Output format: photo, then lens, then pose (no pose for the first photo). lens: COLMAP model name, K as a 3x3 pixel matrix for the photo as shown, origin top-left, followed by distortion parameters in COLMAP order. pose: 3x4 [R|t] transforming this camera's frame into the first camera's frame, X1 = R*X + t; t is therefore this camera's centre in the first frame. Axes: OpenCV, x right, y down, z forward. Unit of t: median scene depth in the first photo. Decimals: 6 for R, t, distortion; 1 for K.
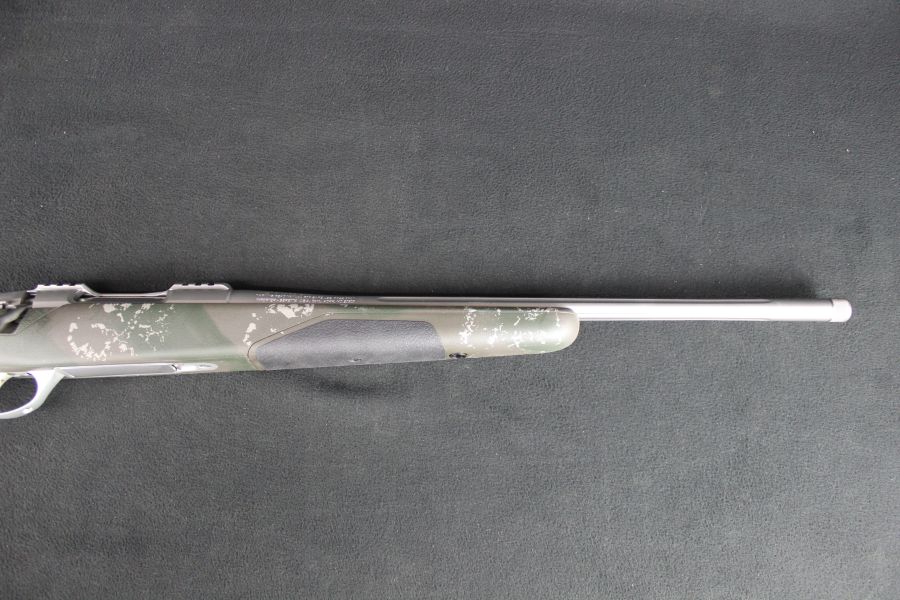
lens RADIAL K [[721.1, 0, 450.0], [0, 721.1, 300.0], [0, 0, 1]] dist [-0.156845, 0.124680]
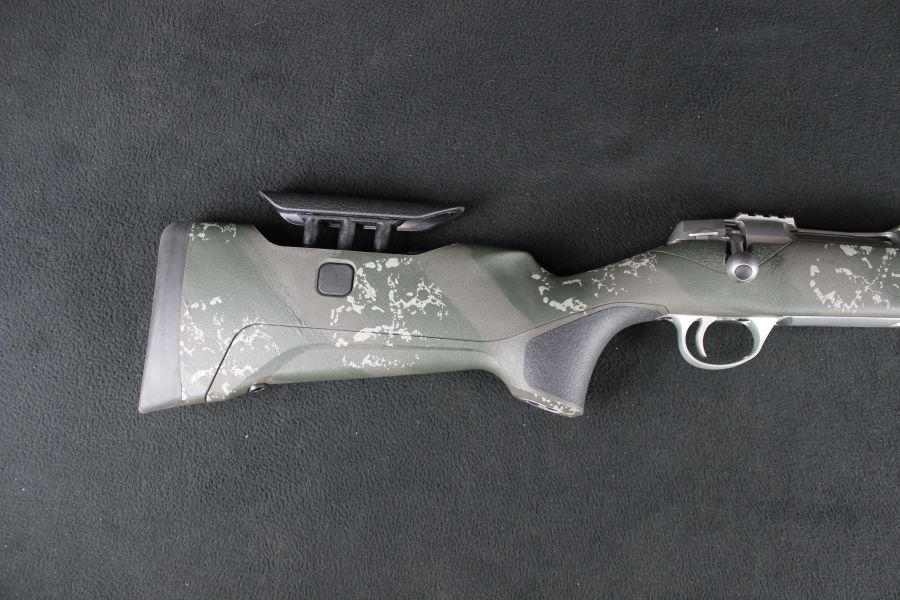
lens RADIAL K [[721.1, 0, 450.0], [0, 721.1, 300.0], [0, 0, 1]] dist [-0.156845, 0.124680]
pose [[0.995019, 0.073186, -0.067680, -0.918941], [-0.064260, 0.989976, 0.125770, -0.003473], [0.076206, -0.120794, 0.989748, 0.120538]]
